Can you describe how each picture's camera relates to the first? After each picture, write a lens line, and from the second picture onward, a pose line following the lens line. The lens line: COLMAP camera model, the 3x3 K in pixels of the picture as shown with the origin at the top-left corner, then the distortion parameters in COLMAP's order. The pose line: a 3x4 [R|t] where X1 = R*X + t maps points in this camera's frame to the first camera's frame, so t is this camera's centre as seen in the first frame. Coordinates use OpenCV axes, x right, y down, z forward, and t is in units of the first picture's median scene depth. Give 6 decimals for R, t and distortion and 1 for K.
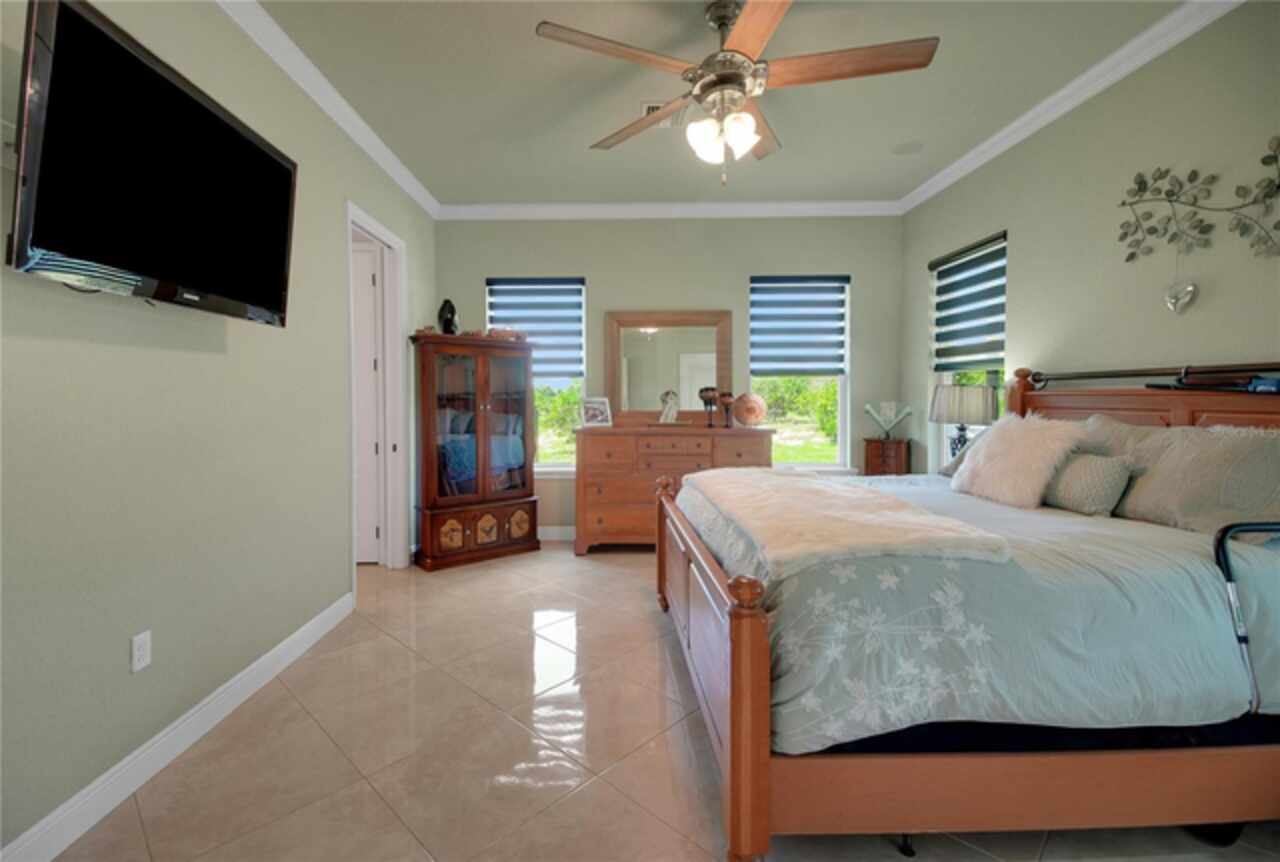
lens RADIAL K [[563.2, 0, 634.6], [0, 563.2, 411.6], [0, 0, 1]] dist [0.041965, -0.024553]
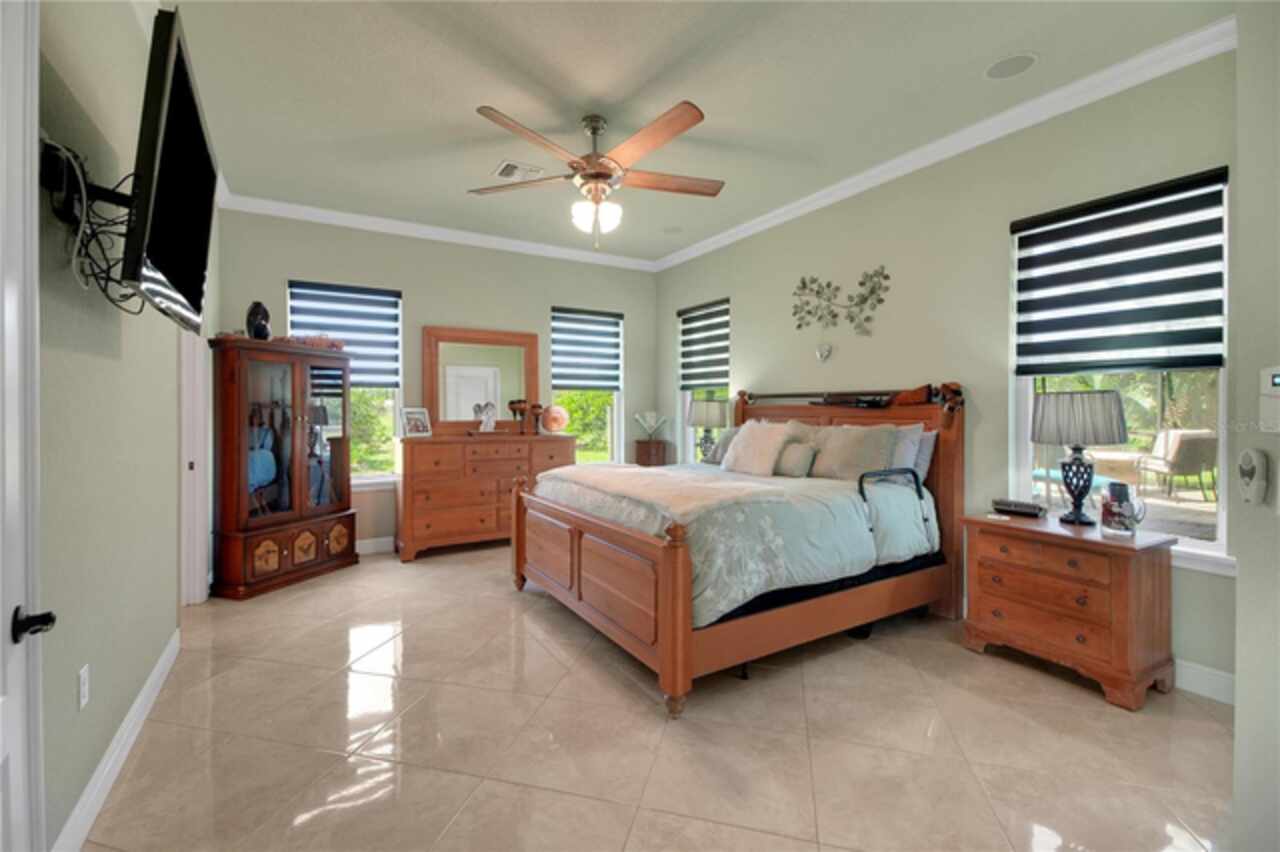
lens RADIAL K [[561.0, 0, 655.9], [0, 561.0, 412.1], [0, 0, 1]] dist [0.030452, -0.000231]
pose [[0.843939, -0.001356, 0.536438, -0.283128], [0.010723, 0.999840, -0.014343, 0.001580], [-0.536332, 0.017857, 0.843818, -0.123818]]
